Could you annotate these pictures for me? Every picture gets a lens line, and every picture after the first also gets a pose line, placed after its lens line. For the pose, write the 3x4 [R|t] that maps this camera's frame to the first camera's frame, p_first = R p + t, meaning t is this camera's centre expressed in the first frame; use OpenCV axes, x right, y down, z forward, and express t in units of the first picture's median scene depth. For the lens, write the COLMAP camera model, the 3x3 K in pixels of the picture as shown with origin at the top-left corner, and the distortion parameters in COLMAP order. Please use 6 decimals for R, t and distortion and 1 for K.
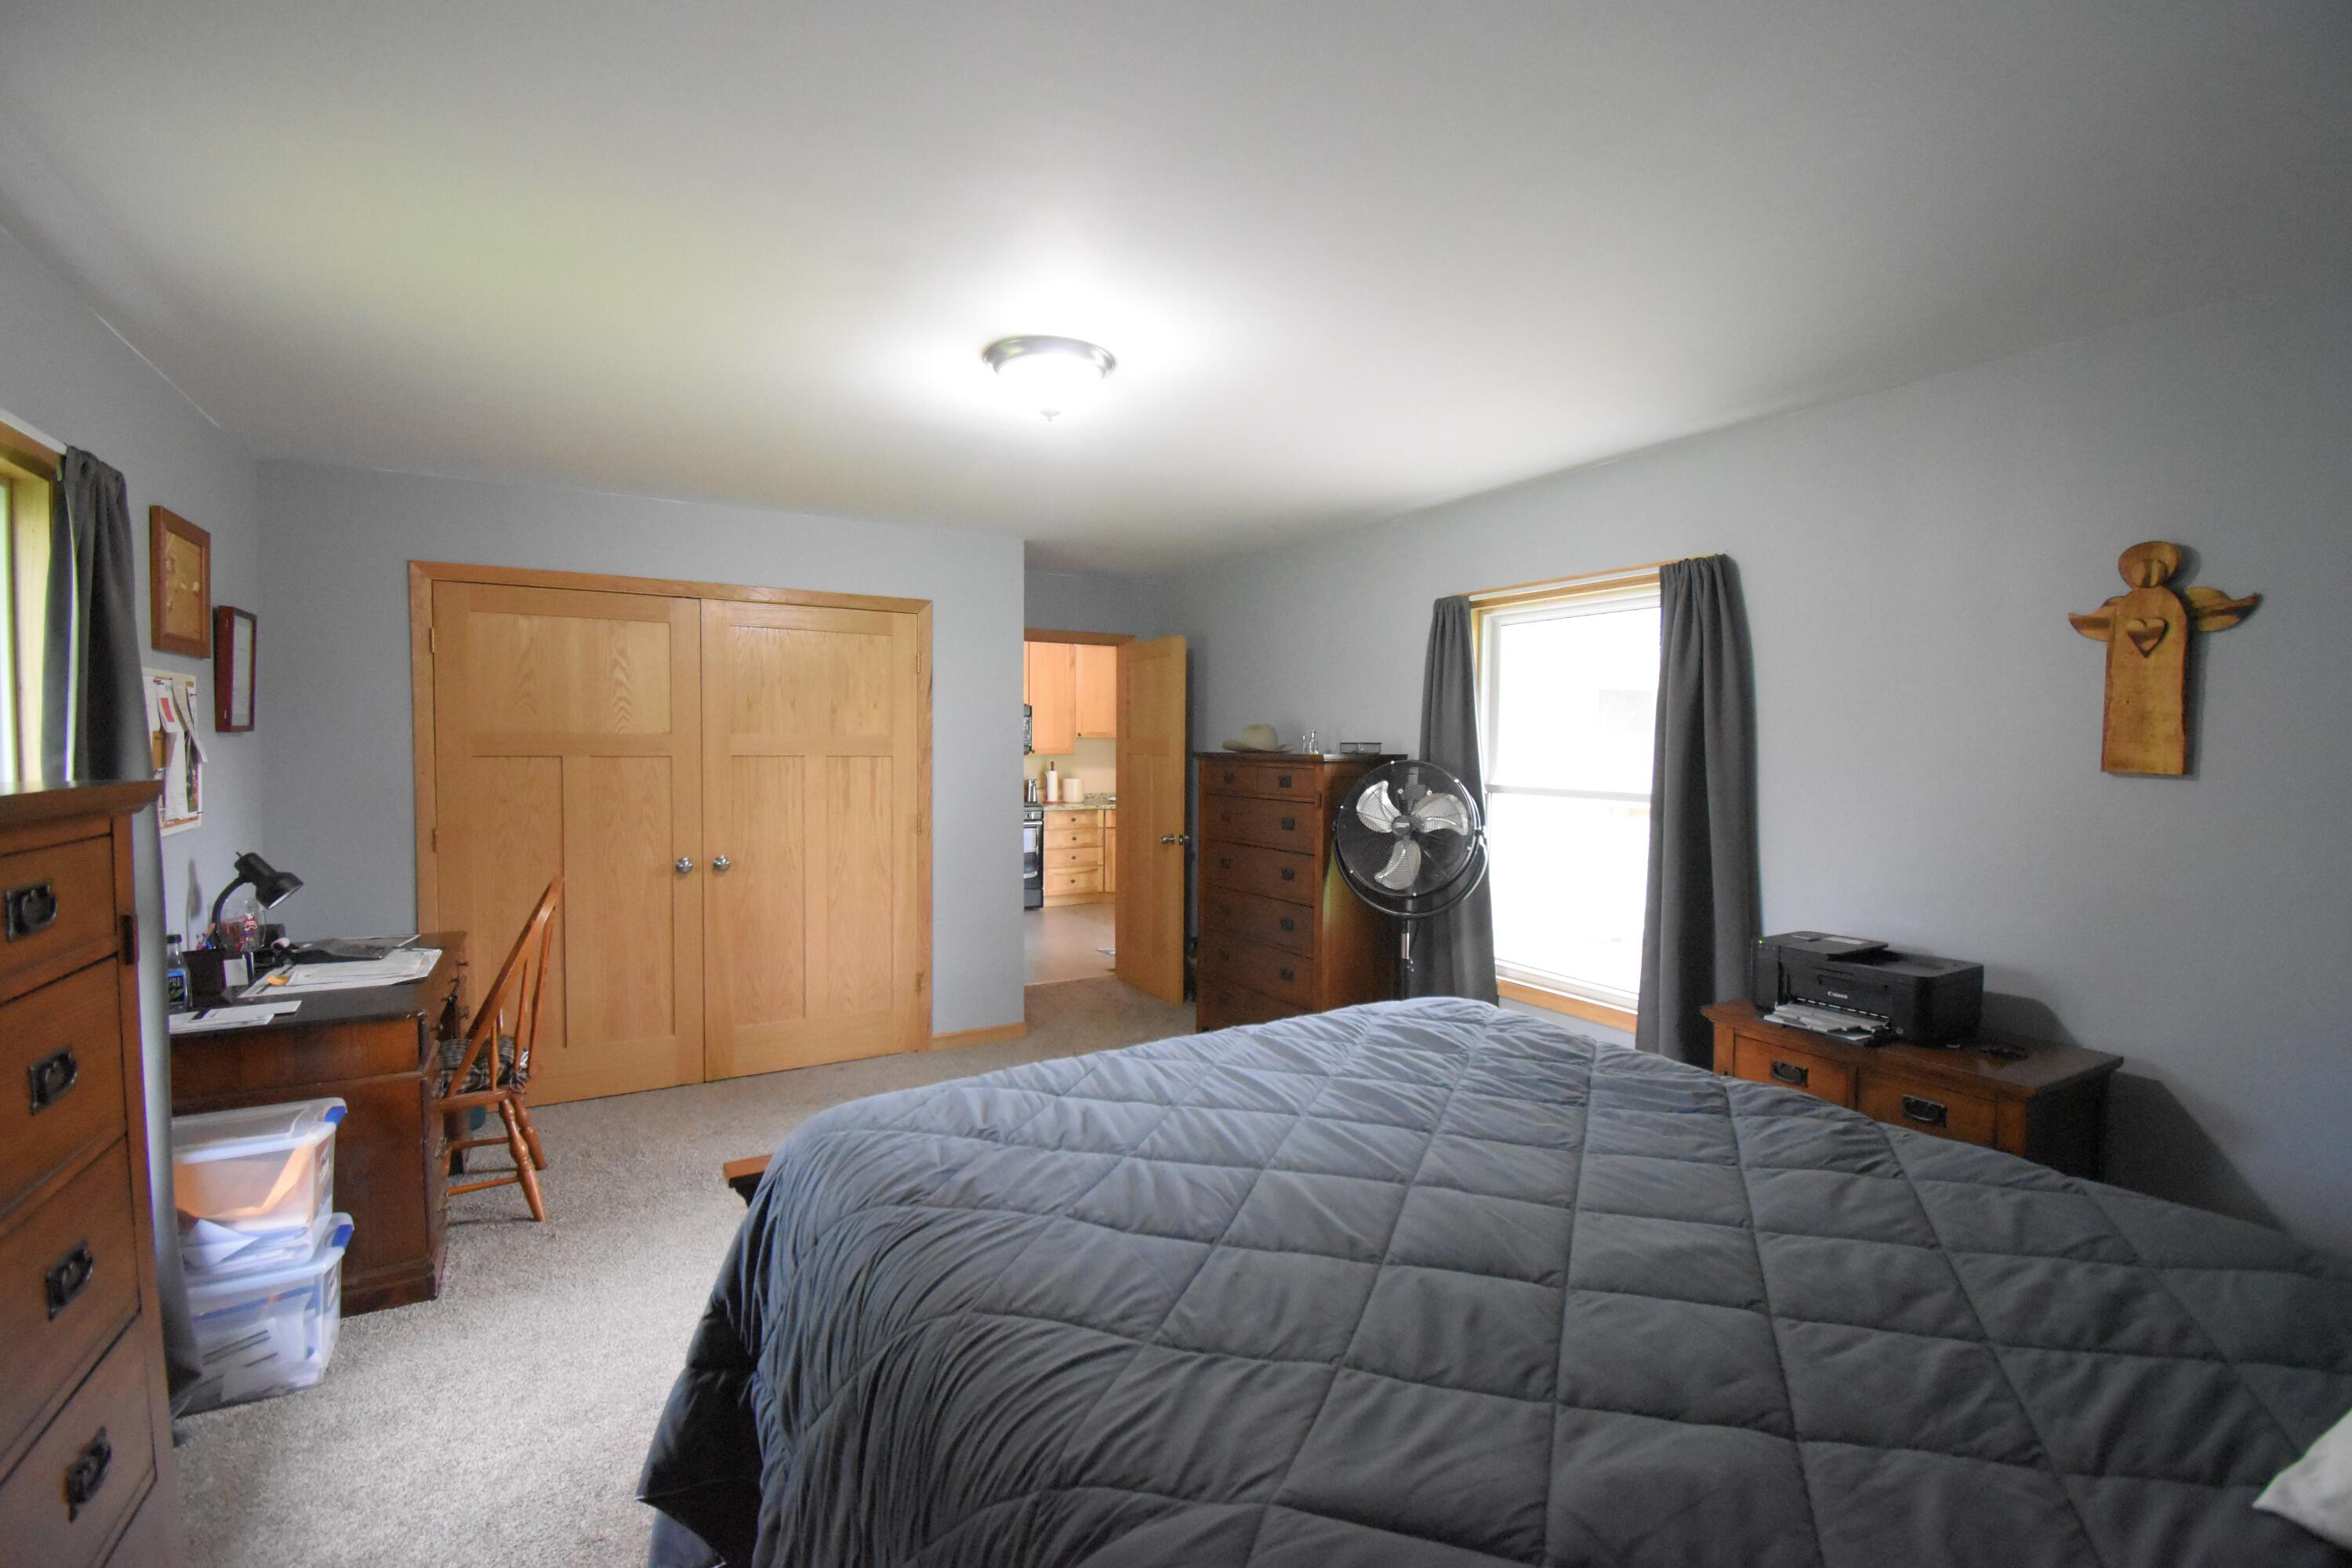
lens RADIAL K [[1040.2, 0, 1170.1], [0, 1040.2, 784.3], [0, 0, 1]] dist [0.022468, -0.026667]
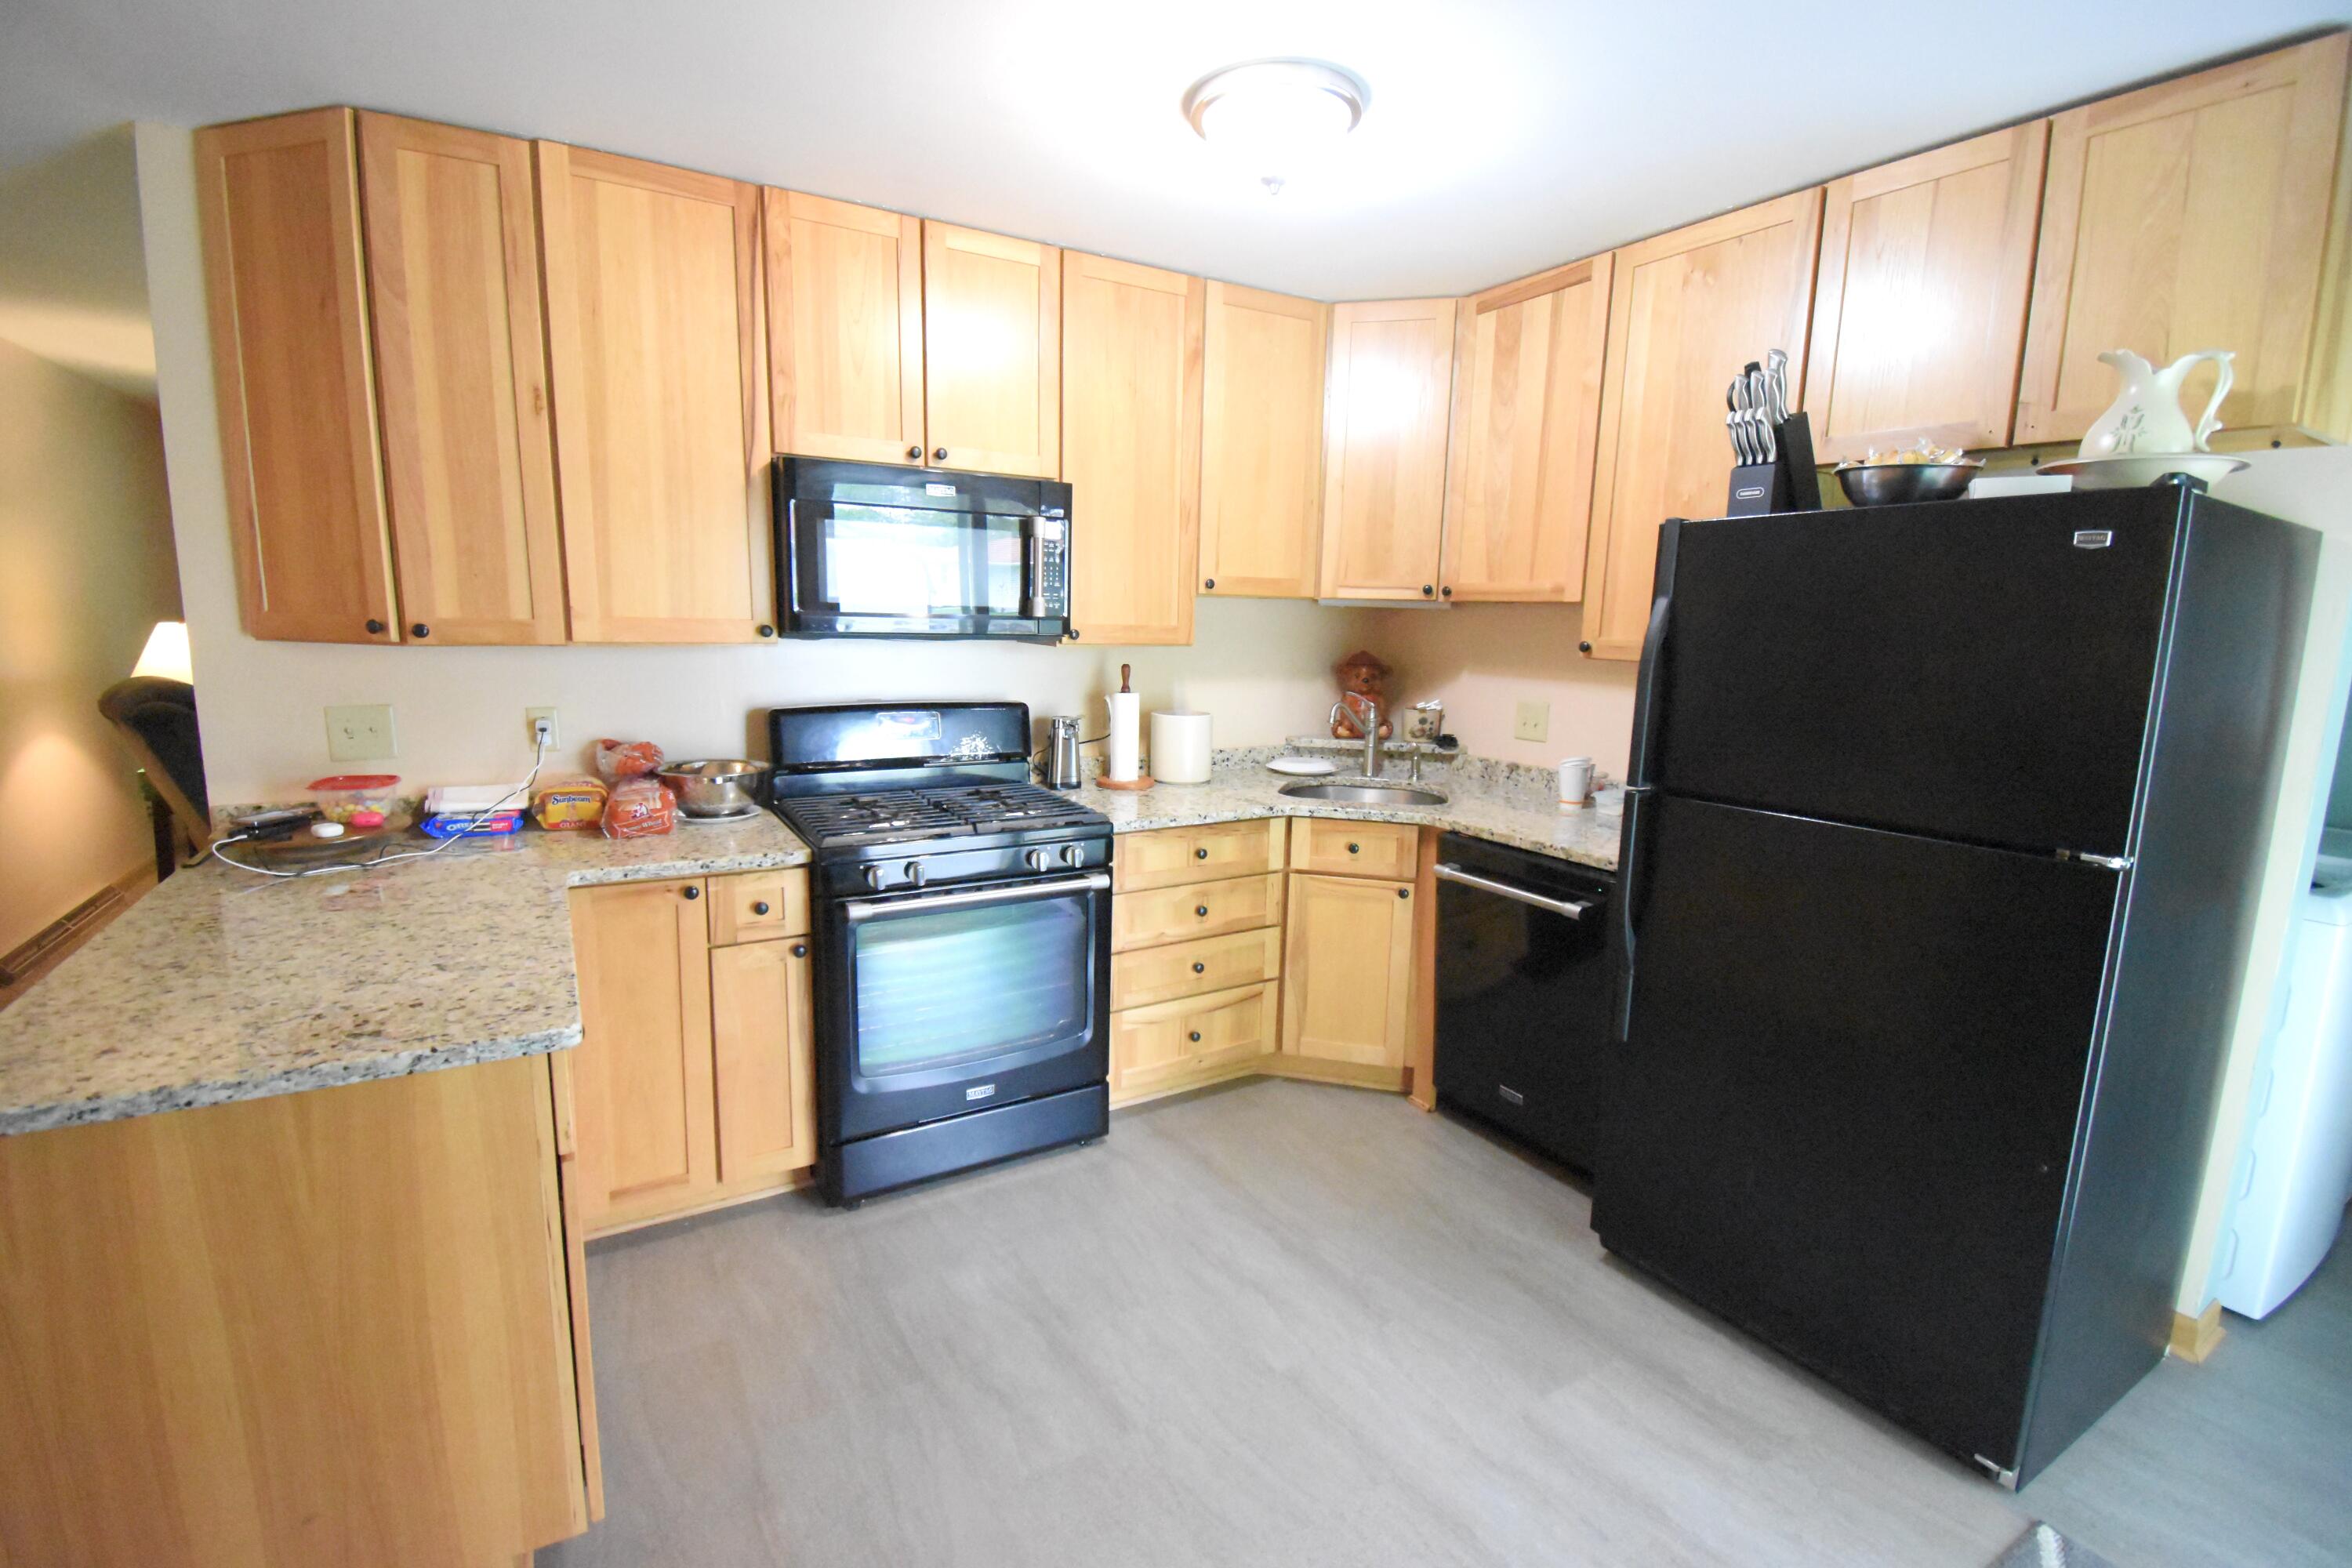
lens RADIAL K [[1040.2, 0, 1170.1], [0, 1040.2, 784.3], [0, 0, 1]] dist [0.022468, -0.026667]
pose [[0.999688, 0.017589, 0.017758, -0.104331], [-0.019745, 0.991364, 0.129642, -0.027226], [-0.015324, -0.129953, 0.991402, 0.660209]]
